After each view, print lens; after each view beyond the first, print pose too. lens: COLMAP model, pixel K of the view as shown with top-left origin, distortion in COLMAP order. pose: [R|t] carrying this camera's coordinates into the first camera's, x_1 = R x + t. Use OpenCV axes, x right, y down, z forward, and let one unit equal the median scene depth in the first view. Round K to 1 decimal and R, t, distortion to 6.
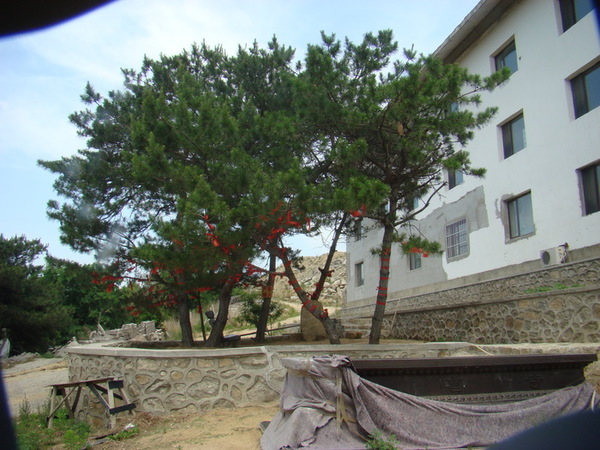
lens RADIAL K [[555.2, 0, 300.0], [0, 555.2, 225.0], [0, 0, 1]] dist [-0.178313, 0.125126]
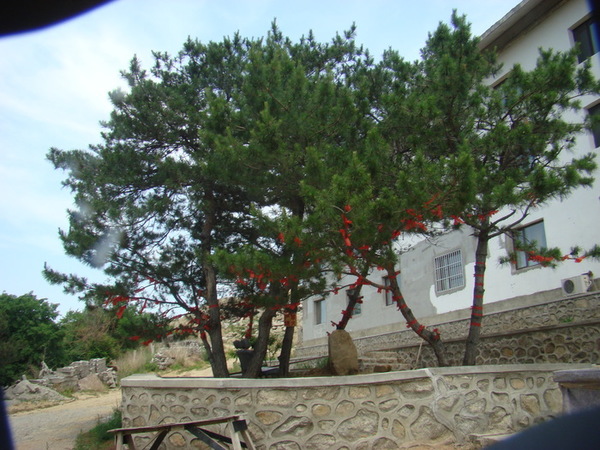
lens RADIAL K [[555.2, 0, 300.0], [0, 555.2, 225.0], [0, 0, 1]] dist [-0.178313, 0.125126]
pose [[0.986664, 0.035876, 0.158770, -0.247253], [-0.023277, 0.996482, -0.080515, 0.052255], [-0.161099, 0.075746, 0.984027, 0.153064]]
